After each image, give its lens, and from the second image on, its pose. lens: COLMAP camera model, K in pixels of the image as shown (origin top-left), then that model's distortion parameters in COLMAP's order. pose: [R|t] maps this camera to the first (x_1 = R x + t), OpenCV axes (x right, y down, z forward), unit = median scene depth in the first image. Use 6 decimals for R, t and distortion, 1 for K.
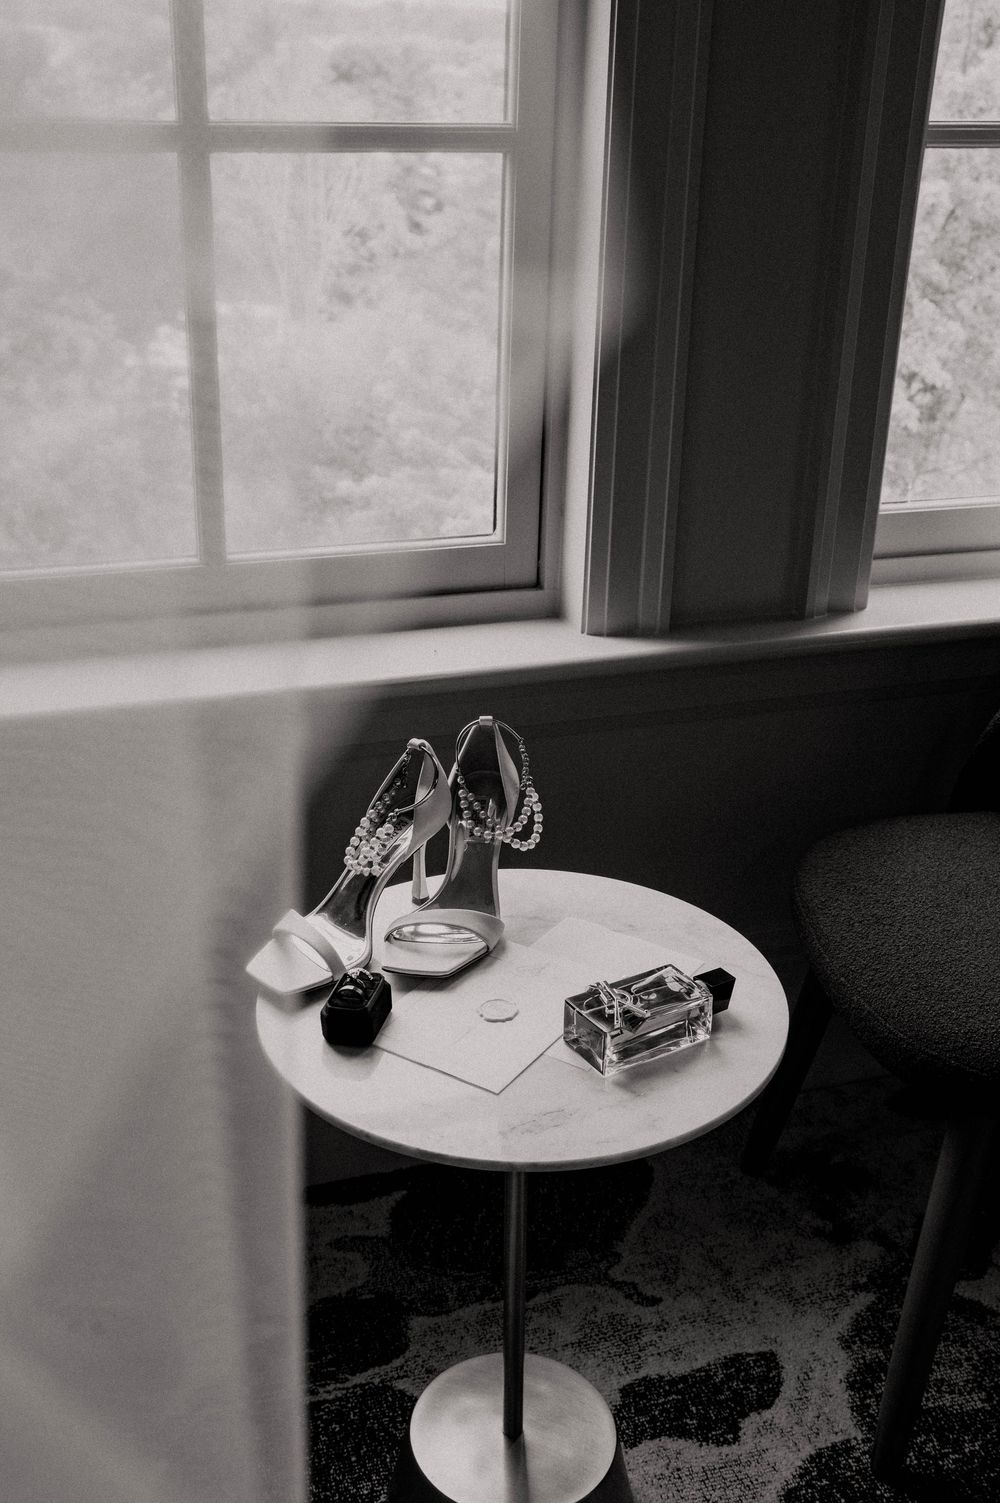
lens RADIAL K [[1764.8, 0, 501.9], [0, 1764.8, 750.1], [0, 0, 1]] dist [-0.045333, 0.000000]
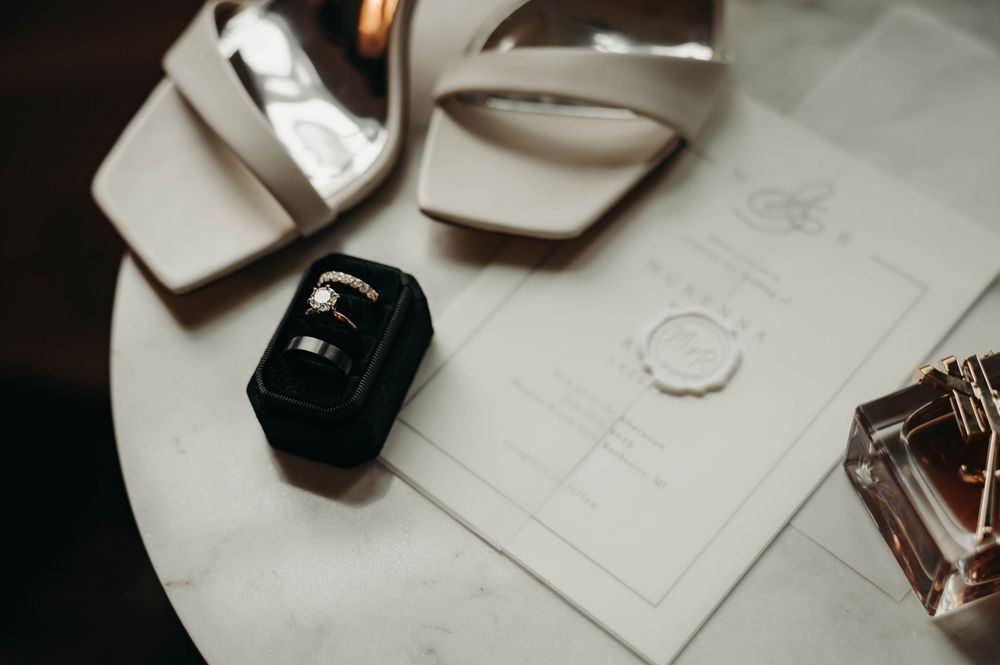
lens RADIAL K [[1901.8, 0, 504.8], [0, 1901.8, 330.6], [0, 0, 1]] dist [0.285121, 0.000000]
pose [[0.989906, 0.072991, -0.121488, 0.008075], [0.012839, 0.807476, 0.589760, -0.109900], [0.141146, -0.585367, 0.798388, 0.596970]]
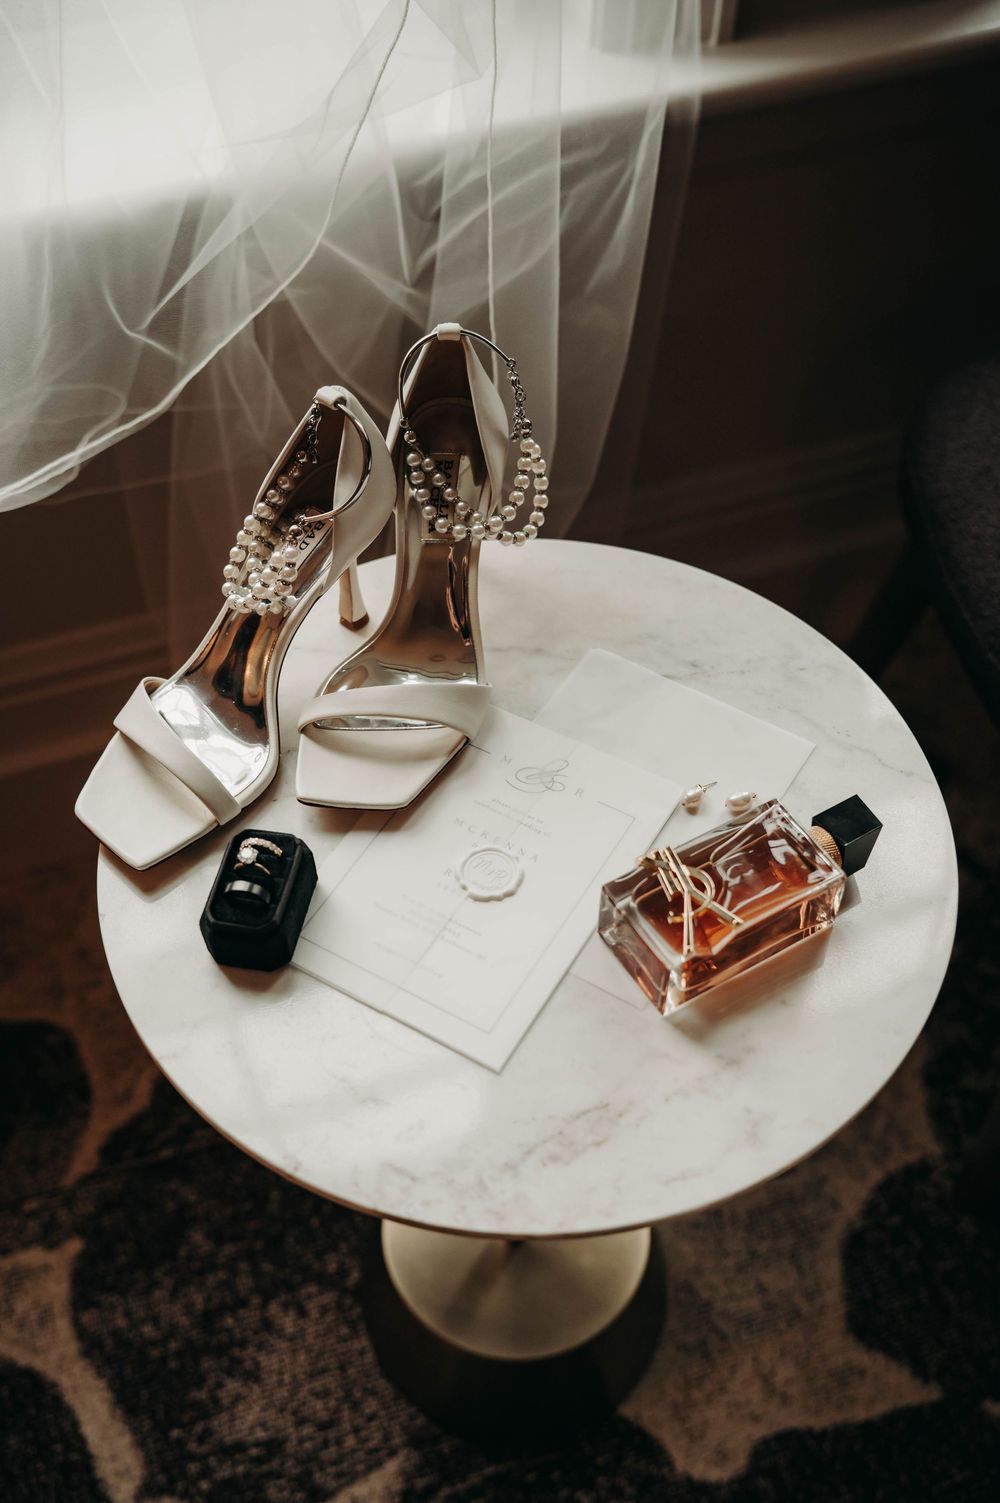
lens RADIAL K [[1665.7, 0, 489.3], [0, 1665.7, 765.0], [0, 0, 1]] dist [-0.047758, 0.000000]
pose [[0.999273, -0.035801, 0.013096, -0.008082], [0.025515, 0.883368, 0.467984, -0.146608], [-0.028322, -0.467310, 0.883640, 0.467605]]
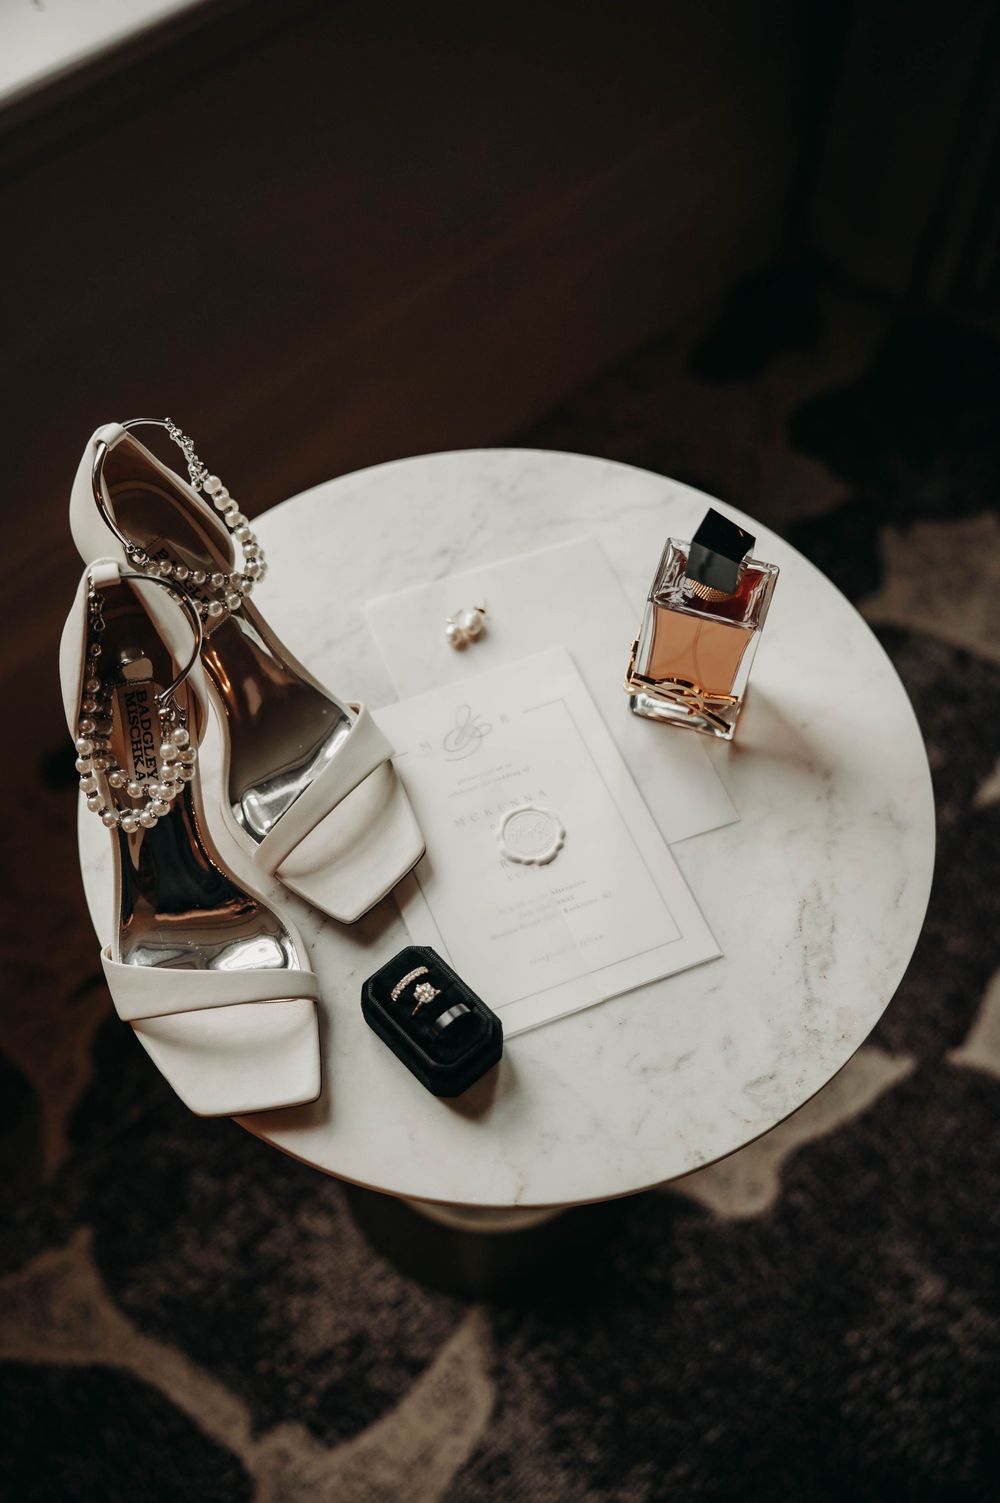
lens RADIAL K [[1764.8, 0, 497.7], [0, 1764.8, 714.3], [0, 0, 1]] dist [-0.045333, 0.000000]
pose [[0.571168, -0.697972, 0.431975, -0.228531], [0.301738, 0.667952, 0.680290, -0.281796], [-0.763362, -0.258217, 0.592117, 0.608034]]
